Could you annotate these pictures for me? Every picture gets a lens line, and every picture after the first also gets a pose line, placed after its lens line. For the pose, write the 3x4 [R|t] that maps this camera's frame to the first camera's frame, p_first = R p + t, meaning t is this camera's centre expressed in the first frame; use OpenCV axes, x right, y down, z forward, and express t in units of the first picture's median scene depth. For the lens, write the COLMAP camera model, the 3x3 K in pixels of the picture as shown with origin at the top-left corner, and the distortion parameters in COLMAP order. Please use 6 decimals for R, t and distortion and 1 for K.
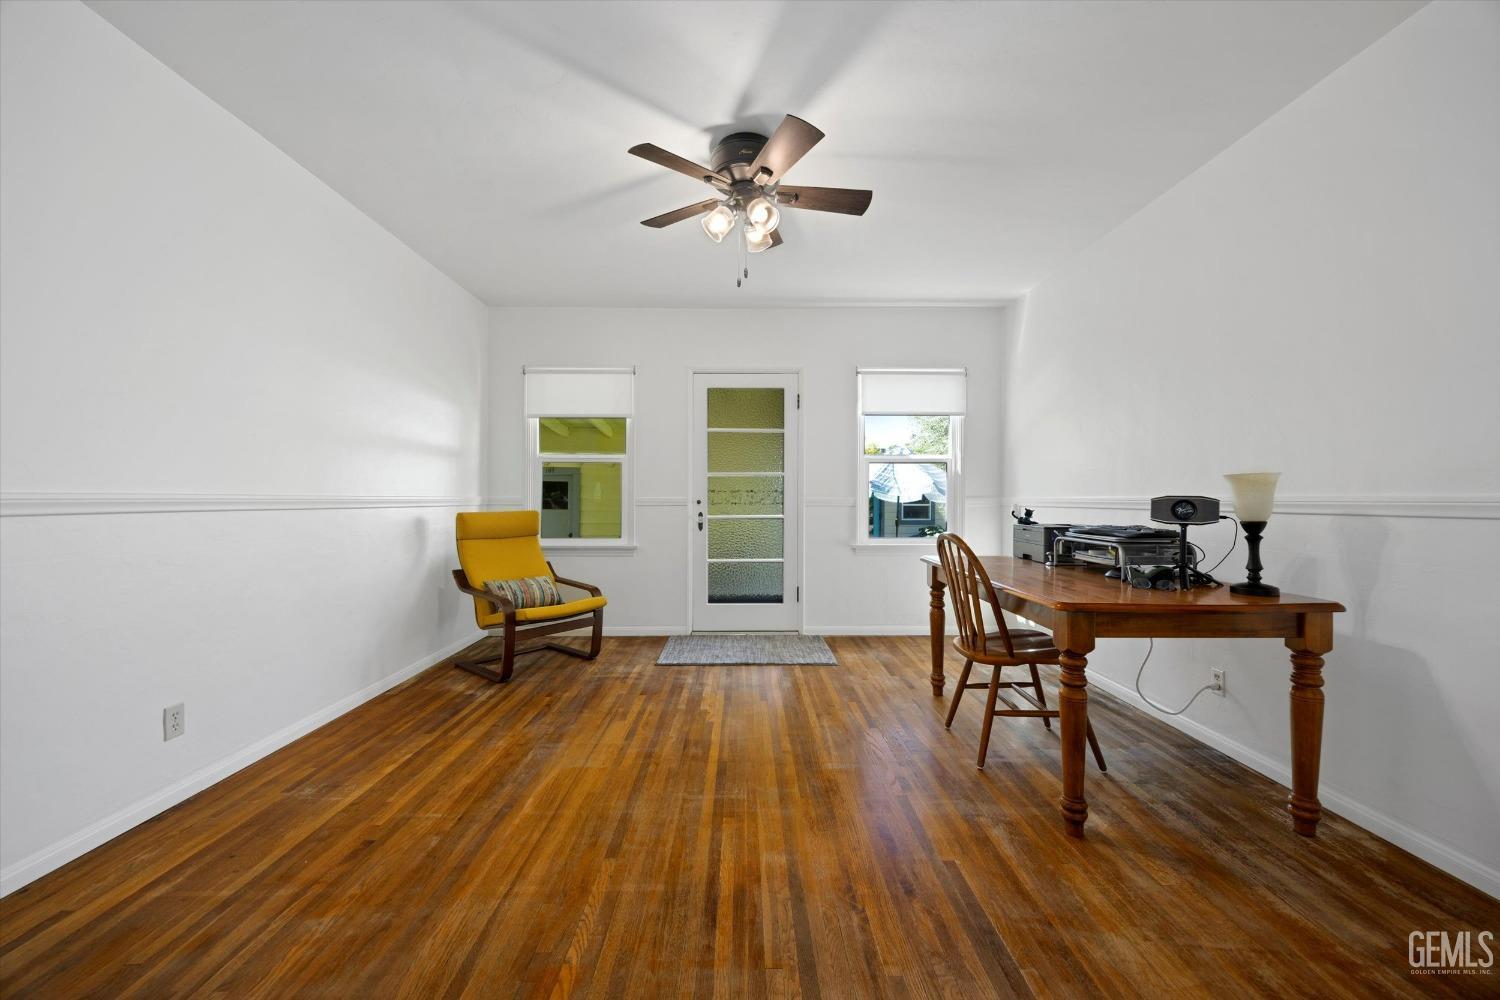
lens RADIAL K [[579.7, 0, 749.5], [0, 579.7, 495.4], [0, 0, 1]] dist [0.000215, 0.000101]
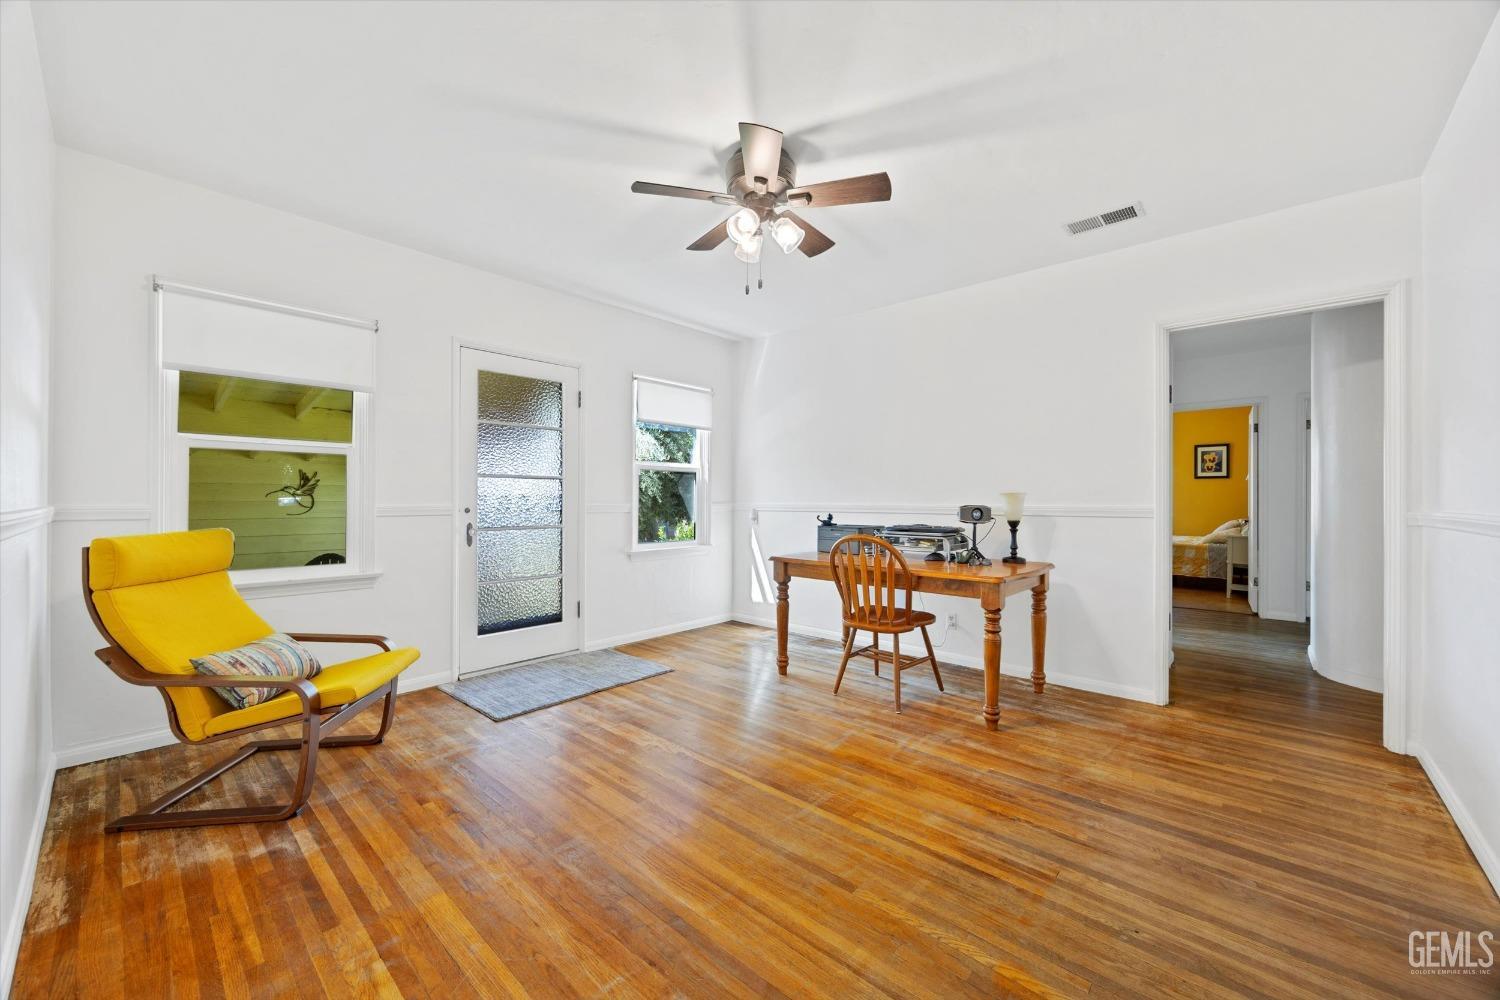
lens RADIAL K [[573.3, 0, 750.0], [0, 573.3, 498.5], [0, 0, 1]] dist [-0.001953, -0.000111]
pose [[0.679931, 0.002027, 0.733273, -0.717700], [-0.006248, 0.999976, 0.003029, -0.016784], [-0.733249, -0.006641, 0.679928, 0.330806]]
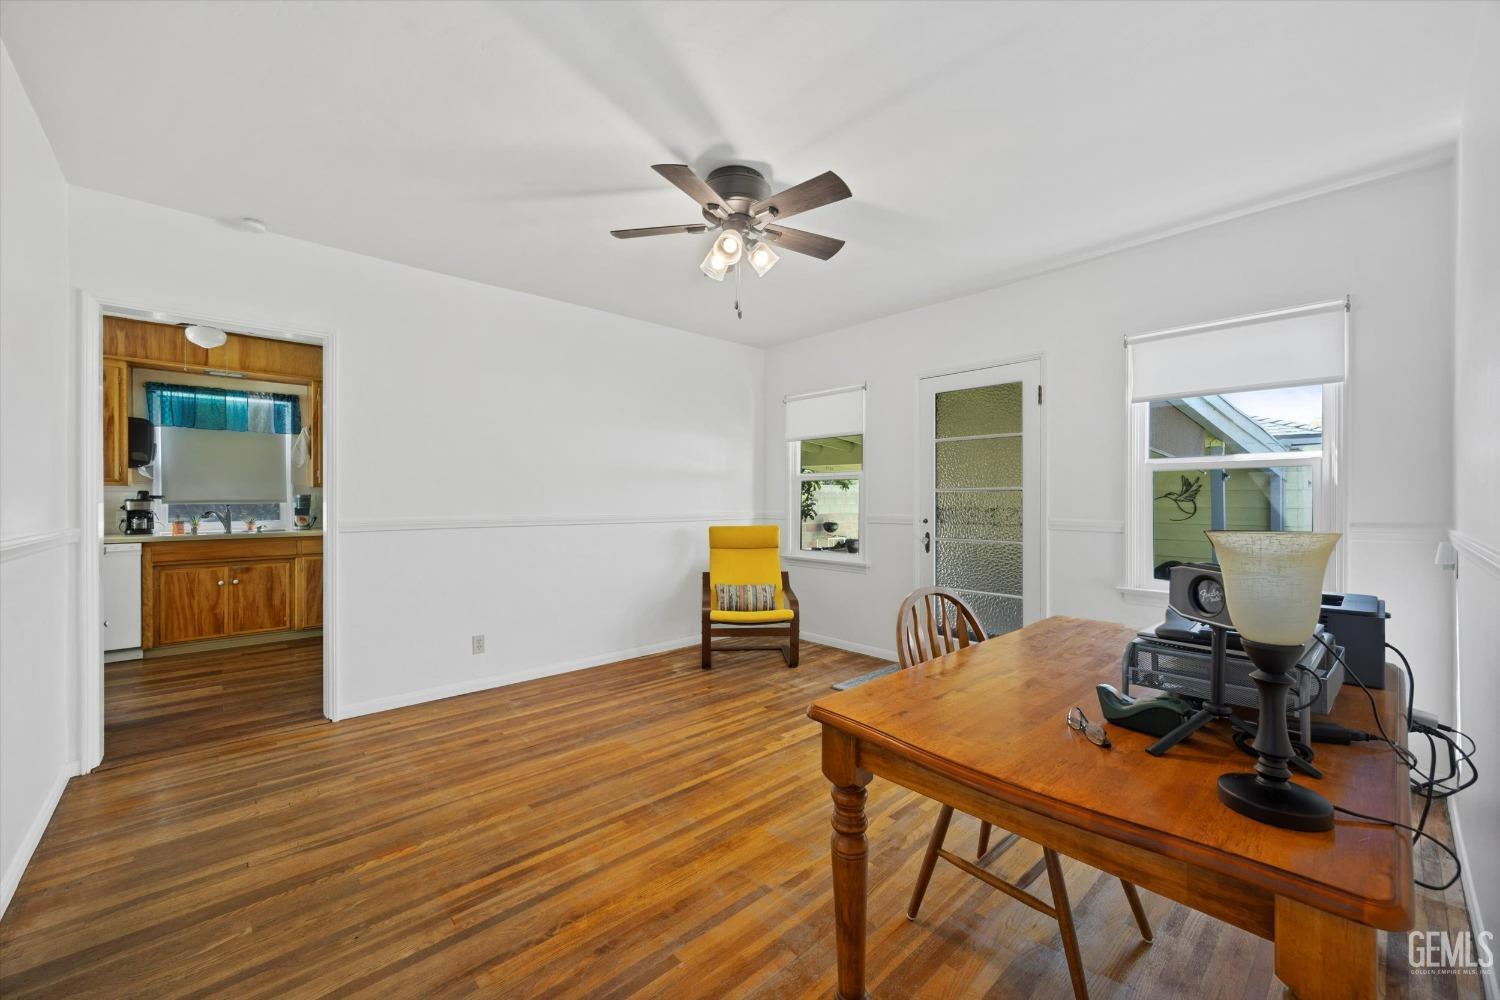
lens RADIAL K [[587.4, 0, 748.9], [0, 587.4, 498.2], [0, 0, 1]] dist [0.000728, 0.000155]
pose [[0.668324, -0.000929, -0.743870, 0.736779], [0.005365, 0.999979, 0.003571, -0.051839], [0.743851, -0.006377, 0.668315, 0.328763]]
